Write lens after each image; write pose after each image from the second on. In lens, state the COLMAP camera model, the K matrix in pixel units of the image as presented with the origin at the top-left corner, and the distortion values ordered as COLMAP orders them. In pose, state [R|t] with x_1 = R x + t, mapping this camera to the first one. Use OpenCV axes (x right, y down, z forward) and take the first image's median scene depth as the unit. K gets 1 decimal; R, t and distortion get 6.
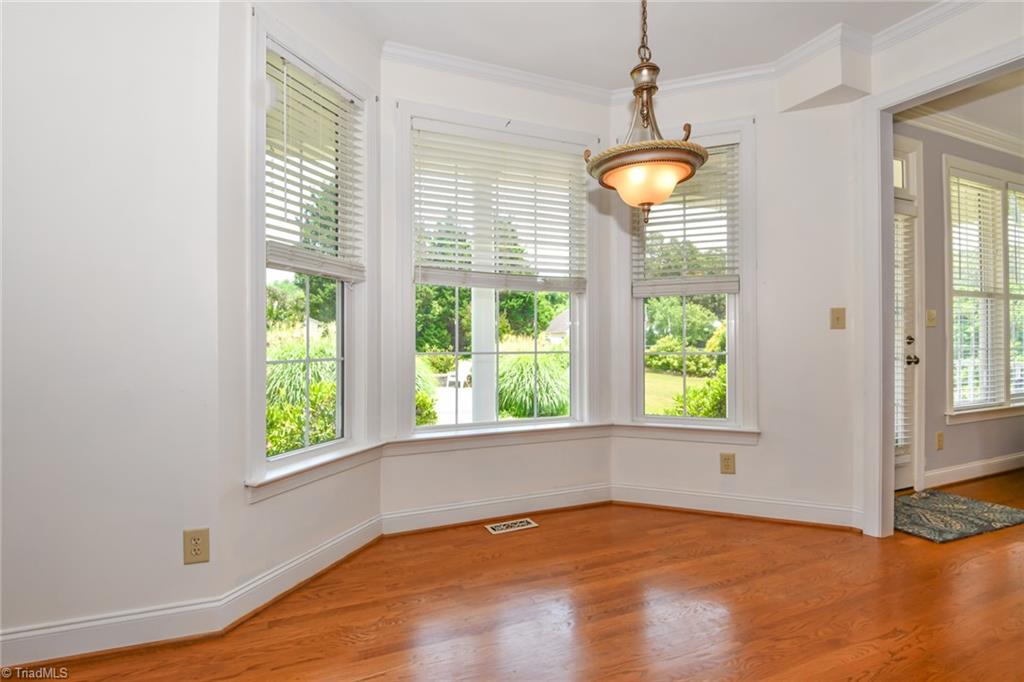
lens RADIAL K [[507.8, 0, 509.0], [0, 507.8, 343.6], [0, 0, 1]] dist [-0.018958, -0.006545]
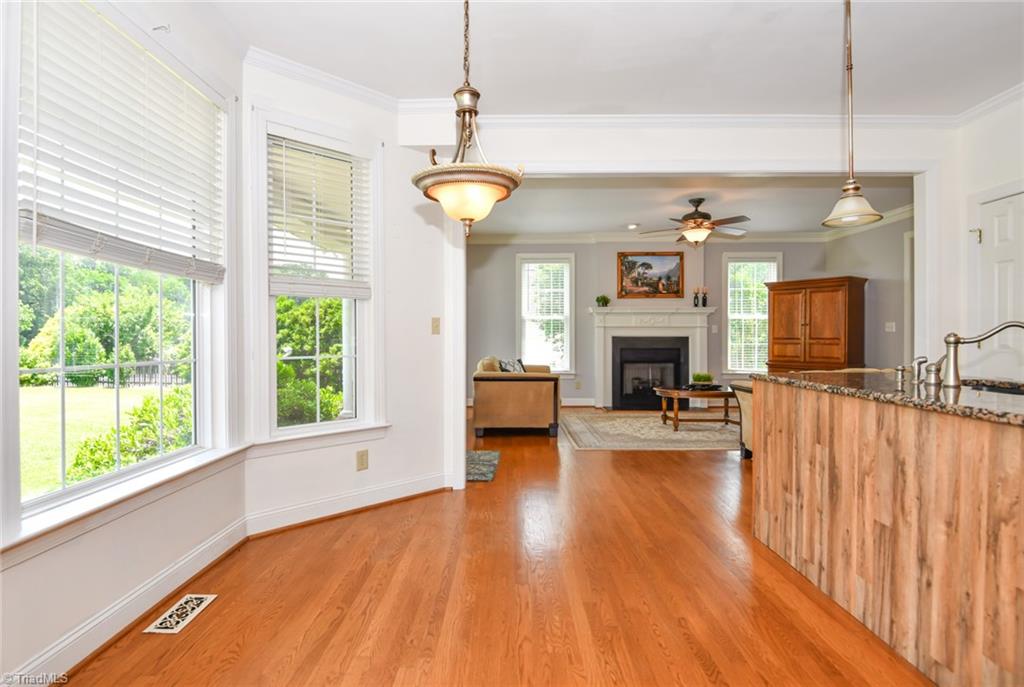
lens RADIAL K [[507.8, 0, 496.1], [0, 507.8, 347.0], [0, 0, 1]] dist [-0.018958, -0.006545]
pose [[0.416057, -0.013060, 0.909245, -0.434319], [0.000767, 0.999902, 0.014011, -0.014750], [-0.909338, -0.005132, 0.416026, 0.322255]]
